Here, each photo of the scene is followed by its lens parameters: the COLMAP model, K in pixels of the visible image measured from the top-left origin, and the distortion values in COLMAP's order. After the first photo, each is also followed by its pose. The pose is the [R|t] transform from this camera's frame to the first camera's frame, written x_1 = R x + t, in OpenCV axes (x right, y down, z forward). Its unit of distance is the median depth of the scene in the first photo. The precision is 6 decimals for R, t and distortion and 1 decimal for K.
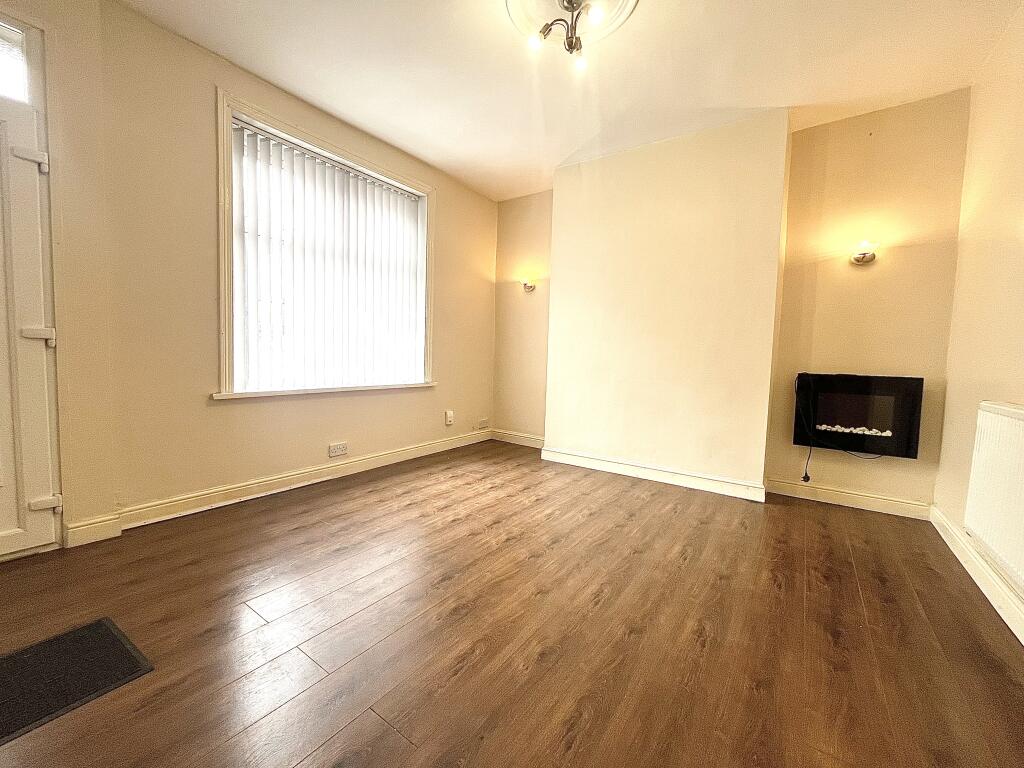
lens RADIAL K [[422.8, 0, 512.6], [0, 422.8, 379.4], [0, 0, 1]] dist [0.001275, 0.000028]
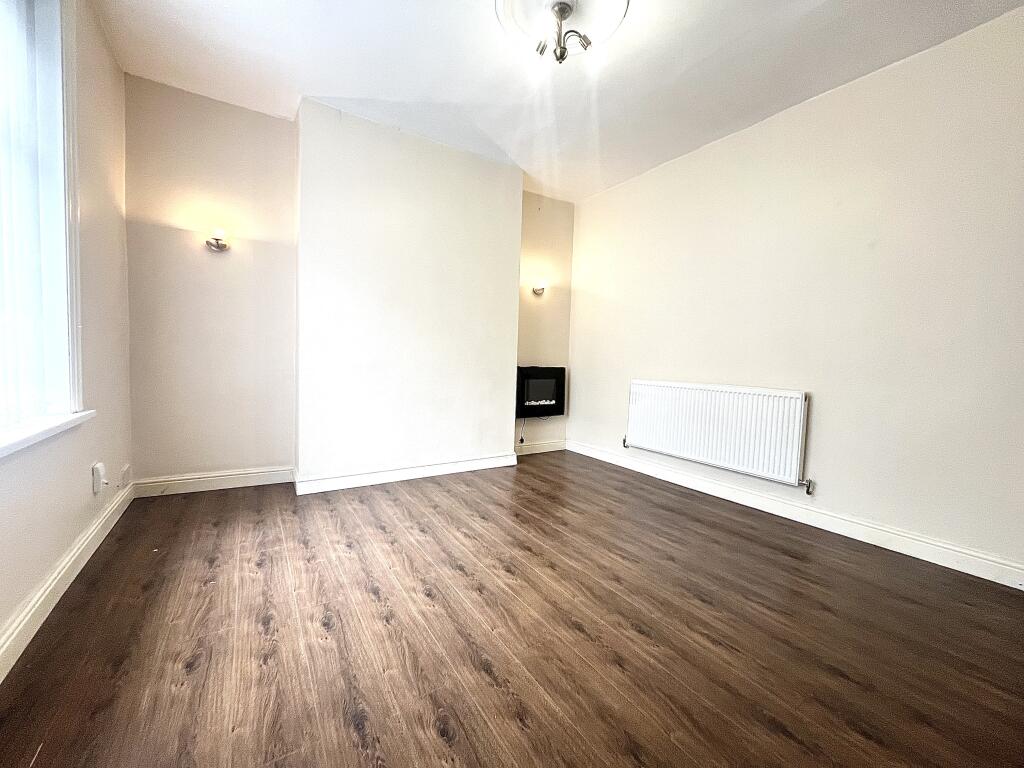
lens RADIAL K [[422.8, 0, 512.6], [0, 422.8, 379.4], [0, 0, 1]] dist [0.001275, 0.000028]
pose [[0.354113, -0.067891, 0.932735, -0.635320], [0.032980, 0.997648, 0.060095, -0.058108], [-0.934621, 0.009481, 0.355520, 0.532540]]
